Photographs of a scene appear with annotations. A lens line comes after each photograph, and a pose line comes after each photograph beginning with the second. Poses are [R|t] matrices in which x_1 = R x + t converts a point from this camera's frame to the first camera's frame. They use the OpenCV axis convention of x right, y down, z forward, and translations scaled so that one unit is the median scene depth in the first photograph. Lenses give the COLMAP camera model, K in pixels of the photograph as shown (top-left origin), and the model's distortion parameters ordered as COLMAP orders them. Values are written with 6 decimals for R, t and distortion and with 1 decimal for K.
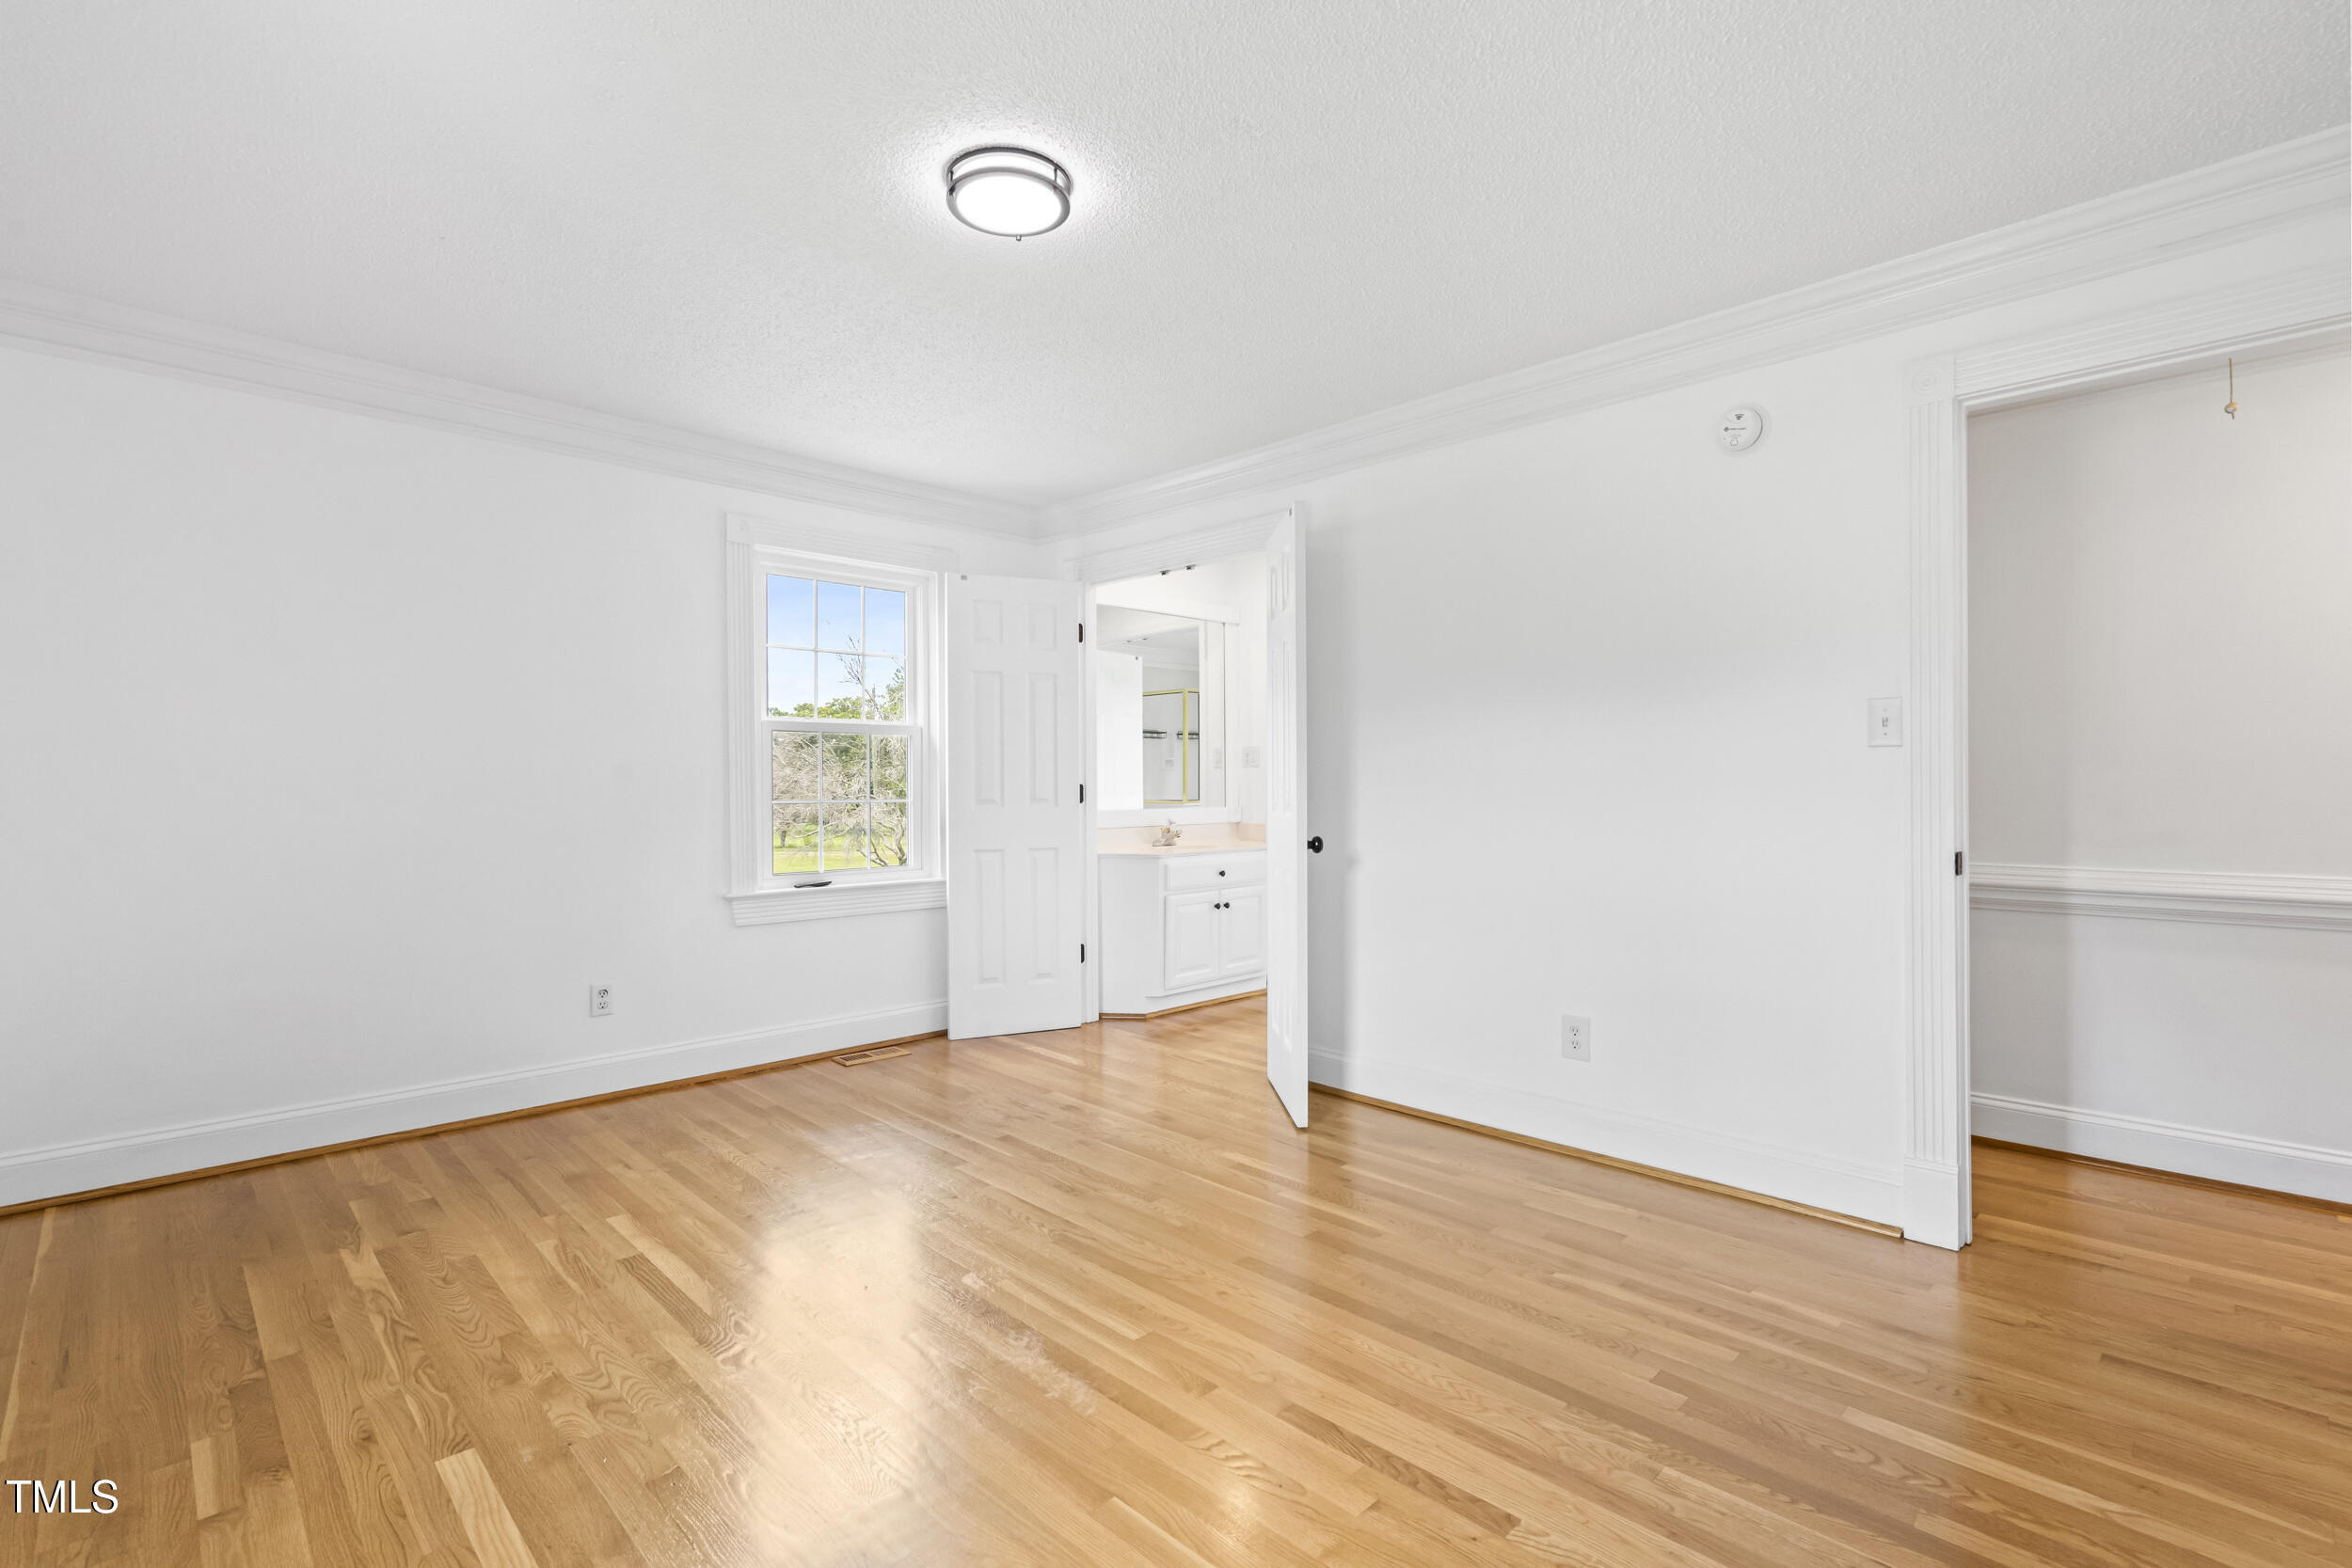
lens RADIAL K [[1099.5, 0, 1173.9], [0, 1099.5, 789.2], [0, 0, 1]] dist [0.000840, -0.000410]
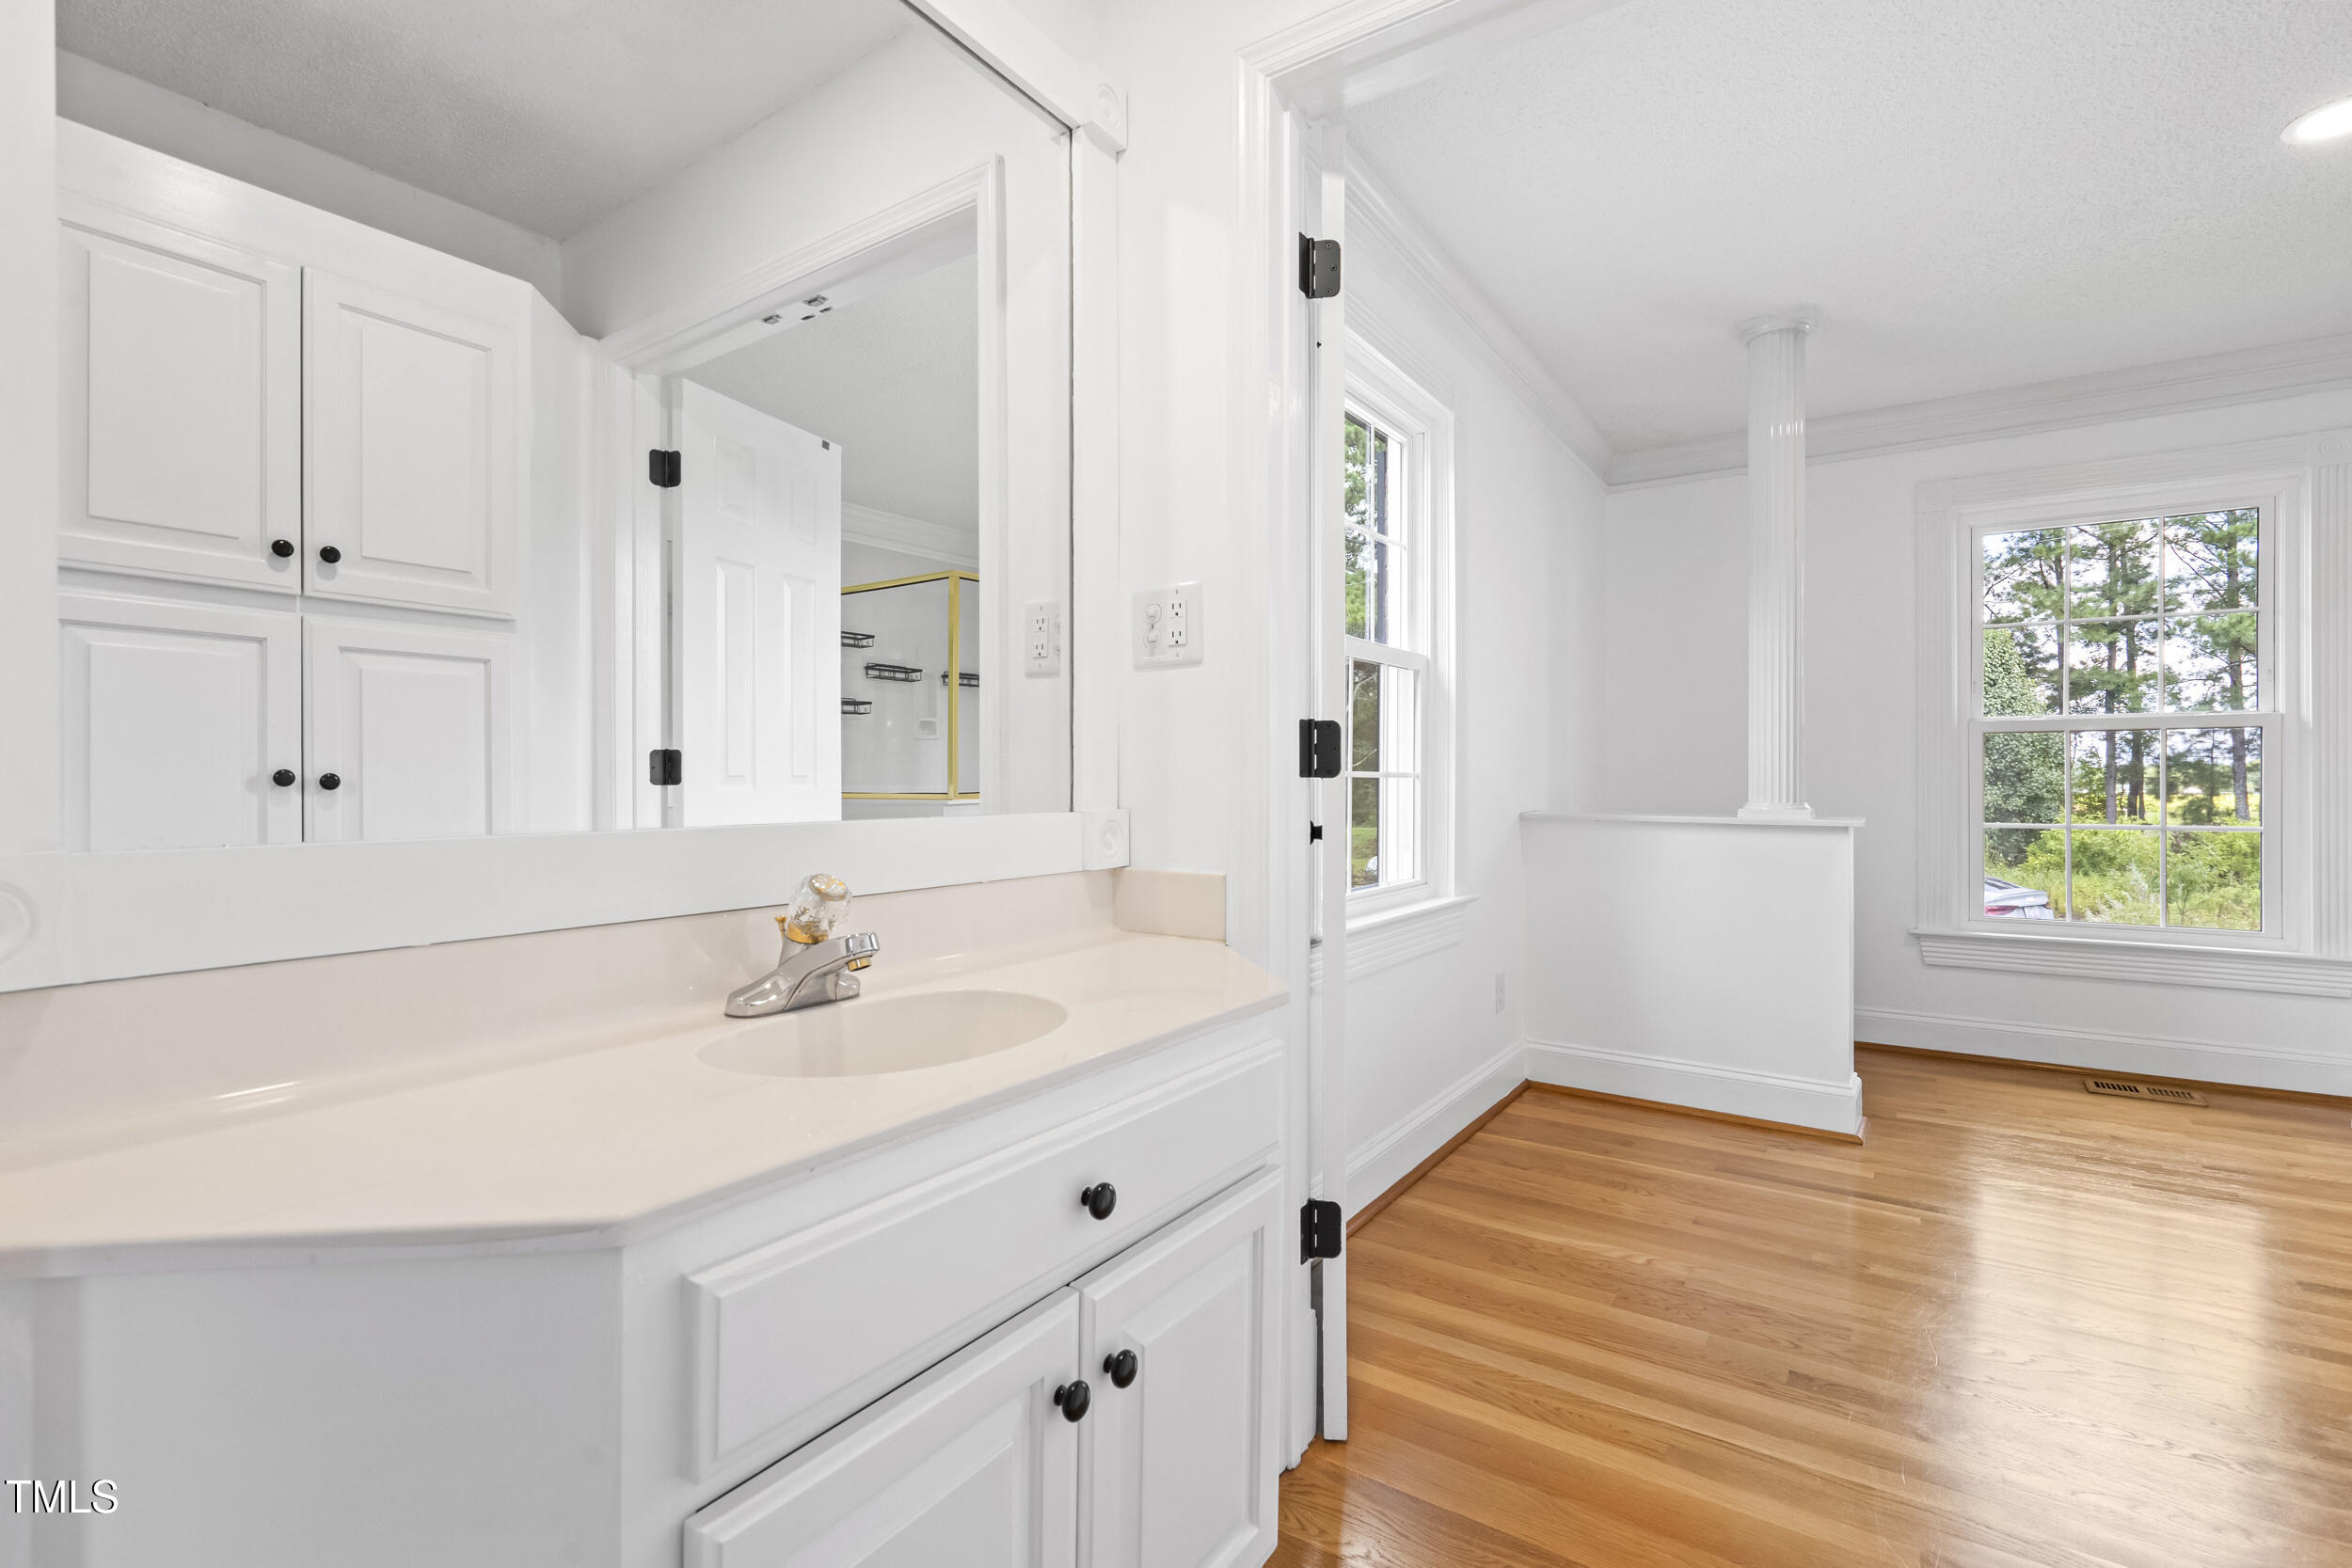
lens RADIAL K [[1099.5, 0, 1170.6], [0, 1099.5, 780.7], [0, 0, 1]] dist [0.000840, -0.000410]
pose [[0.980751, 0.011275, 0.194938, 0.013456], [-0.011532, 0.999933, 0.000184, 0.005987], [-0.194923, -0.002428, 0.980816, 0.532129]]
